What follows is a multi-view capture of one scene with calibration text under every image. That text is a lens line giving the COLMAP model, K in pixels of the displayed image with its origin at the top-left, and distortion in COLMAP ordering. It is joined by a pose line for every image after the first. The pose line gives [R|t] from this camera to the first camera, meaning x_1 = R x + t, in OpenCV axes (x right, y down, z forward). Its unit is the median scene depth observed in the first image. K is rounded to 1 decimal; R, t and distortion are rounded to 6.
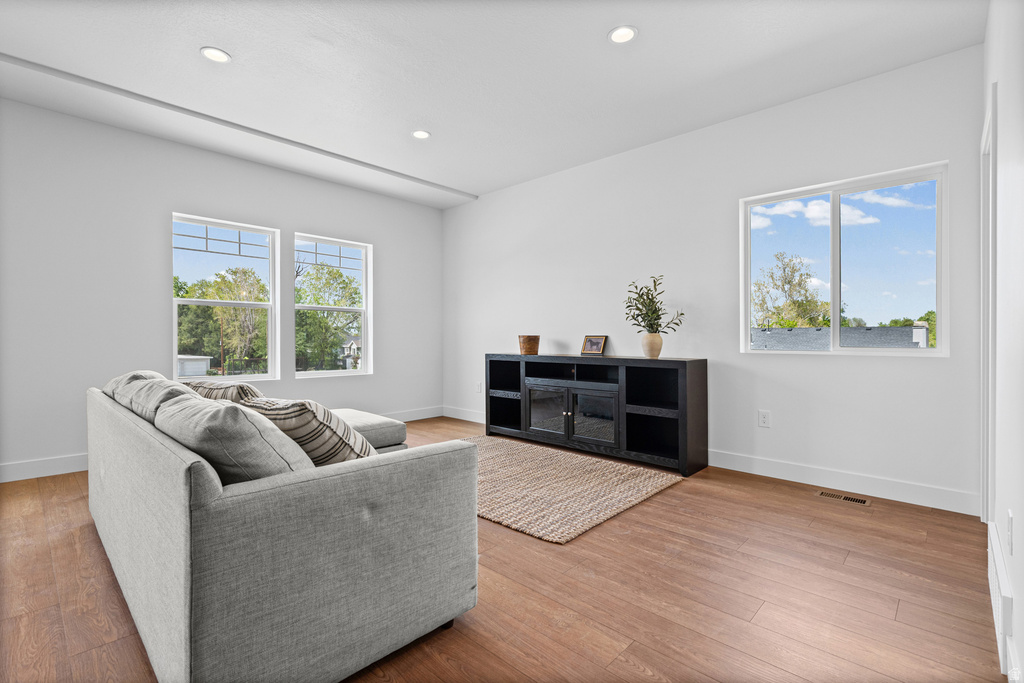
lens RADIAL K [[468.6, 0, 508.5], [0, 468.6, 340.1], [0, 0, 1]] dist [0.005090, -0.003290]
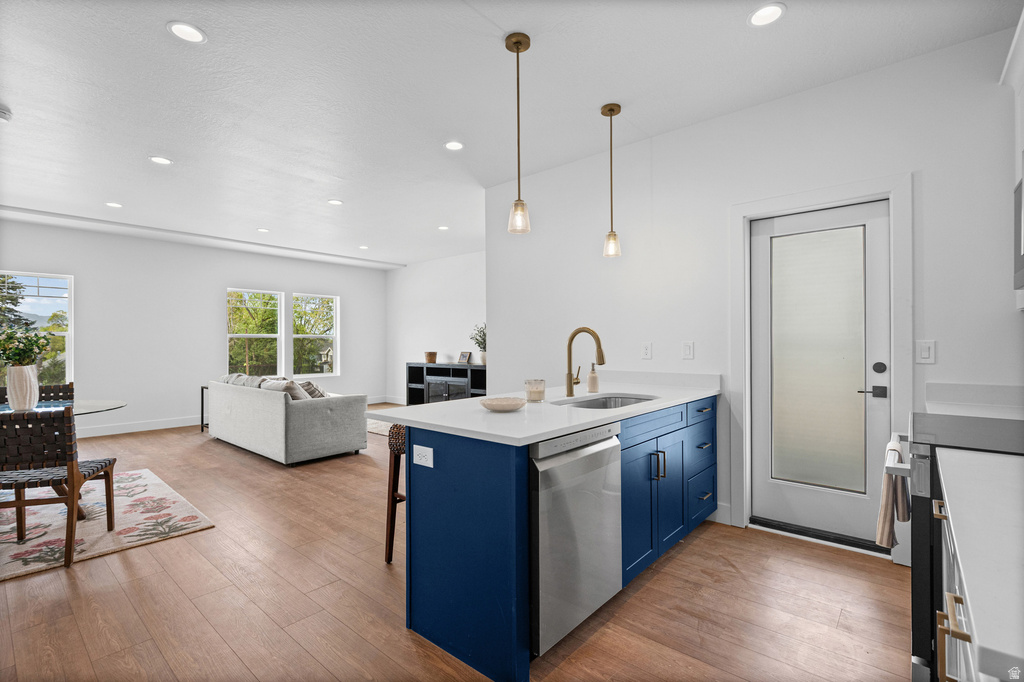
lens RADIAL K [[468.6, 0, 512.3], [0, 468.6, 337.6], [0, 0, 1]] dist [0.005090, -0.003290]
pose [[0.998761, -0.006298, 0.049355, 0.277772], [0.007044, 0.999863, -0.014955, -0.037405], [-0.049254, 0.015284, 0.998669, -0.799081]]
